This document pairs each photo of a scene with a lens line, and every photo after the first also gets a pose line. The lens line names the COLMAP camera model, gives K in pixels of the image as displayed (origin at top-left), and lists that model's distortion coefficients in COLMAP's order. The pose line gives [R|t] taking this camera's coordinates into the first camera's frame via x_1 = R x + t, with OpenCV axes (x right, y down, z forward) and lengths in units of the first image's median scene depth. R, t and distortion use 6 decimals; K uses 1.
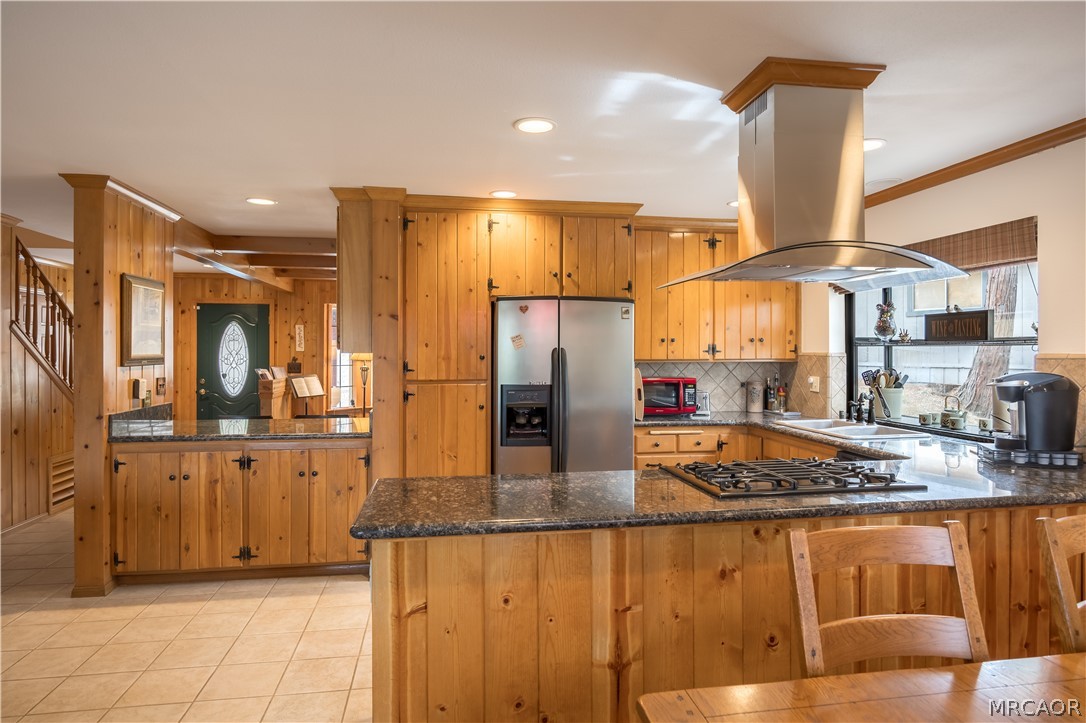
lens RADIAL K [[649.1, 0, 515.6], [0, 649.1, 348.1], [0, 0, 1]] dist [-0.009393, 0.000032]
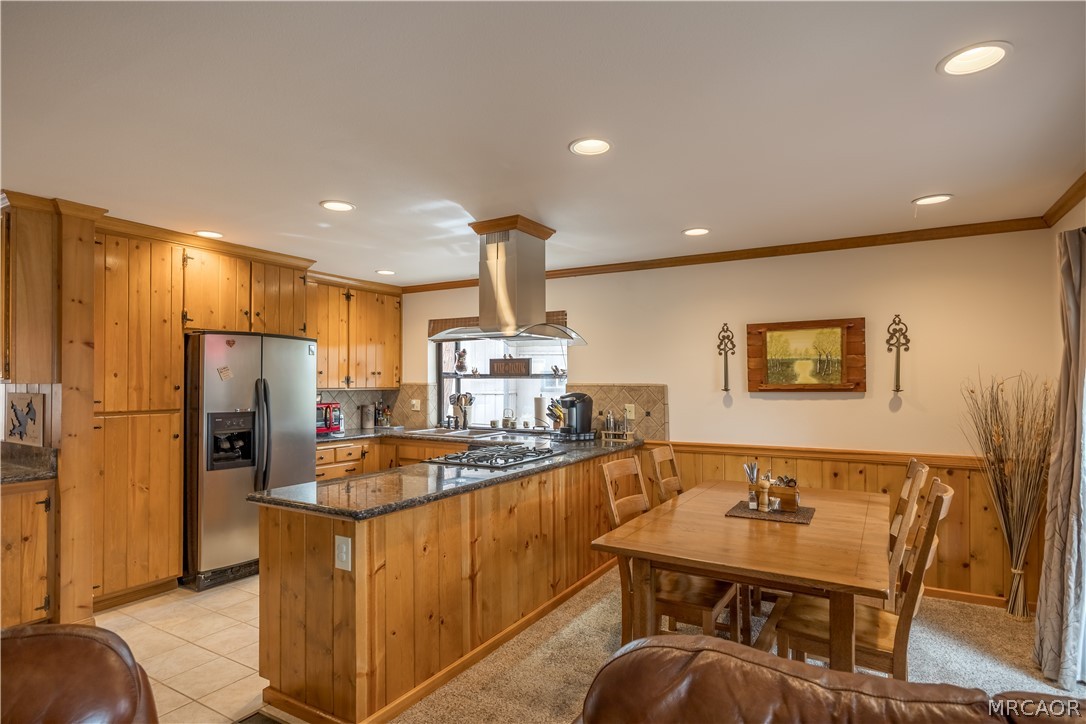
lens RADIAL K [[617.7, 0, 522.1], [0, 617.7, 370.7], [0, 0, 1]] dist [-0.005760, -0.000495]
pose [[0.639977, 0.014581, 0.768255, -0.464367], [-0.004866, 0.999877, -0.014923, -0.000460], [-0.768378, 0.005812, 0.639969, -0.041163]]
